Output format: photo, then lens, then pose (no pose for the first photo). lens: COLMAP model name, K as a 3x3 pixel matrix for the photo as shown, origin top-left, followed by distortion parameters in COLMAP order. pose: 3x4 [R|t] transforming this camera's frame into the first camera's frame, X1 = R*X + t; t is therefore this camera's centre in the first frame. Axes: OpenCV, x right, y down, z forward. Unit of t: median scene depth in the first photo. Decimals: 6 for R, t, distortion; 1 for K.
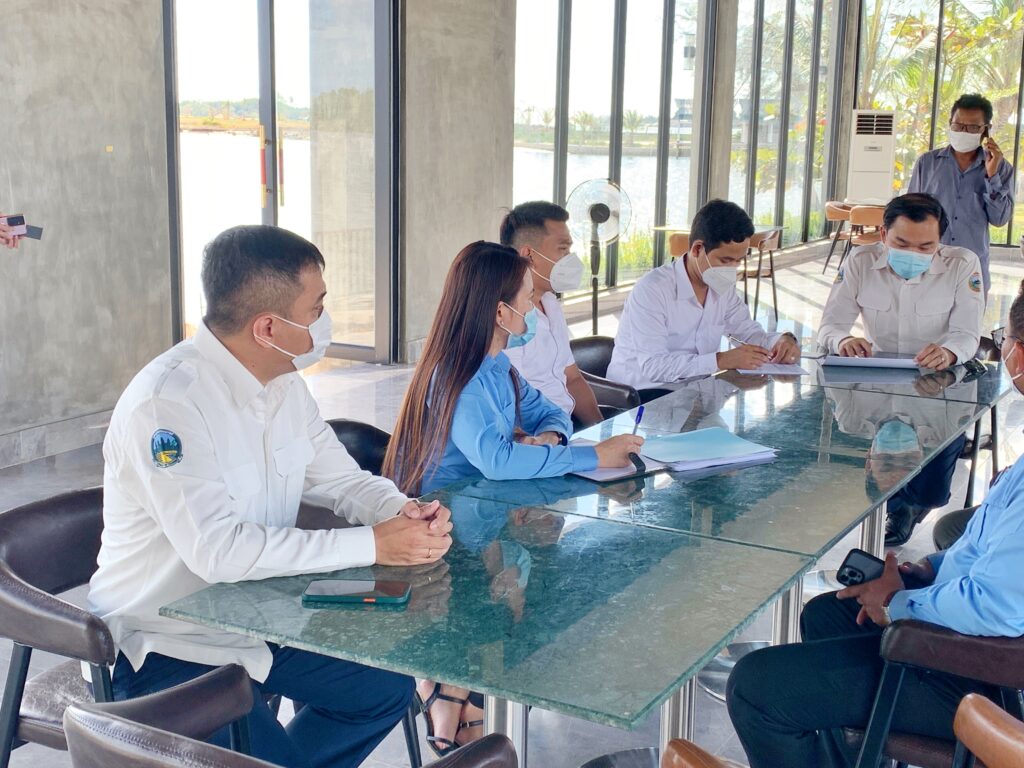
lens RADIAL K [[1377.8, 0, 512.0], [0, 1377.8, 384.0], [0, 0, 1]] dist [-0.028693, -0.075516]
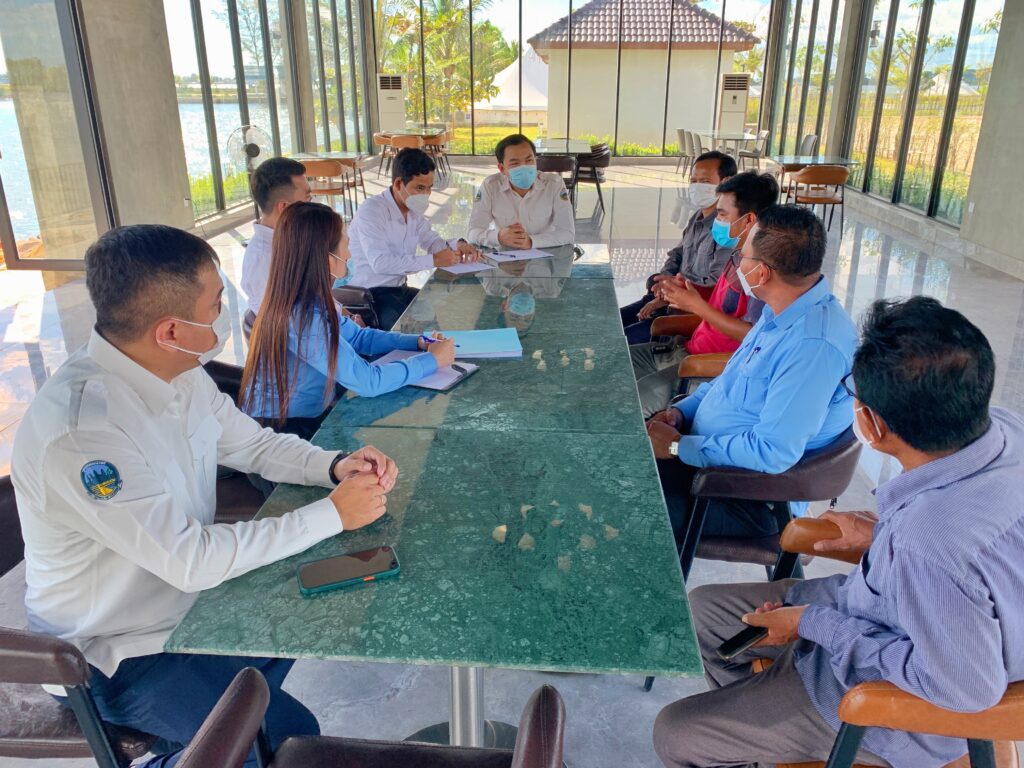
lens RADIAL K [[701.0, 0, 512.0], [0, 701.0, 384.0], [0, 0, 1]] dist [0.005216, -0.043833]
pose [[0.877036, -0.193853, 0.439578, -0.075127], [0.090081, 0.965105, 0.245881, -0.041784], [-0.471903, -0.176048, 0.863895, 0.168930]]
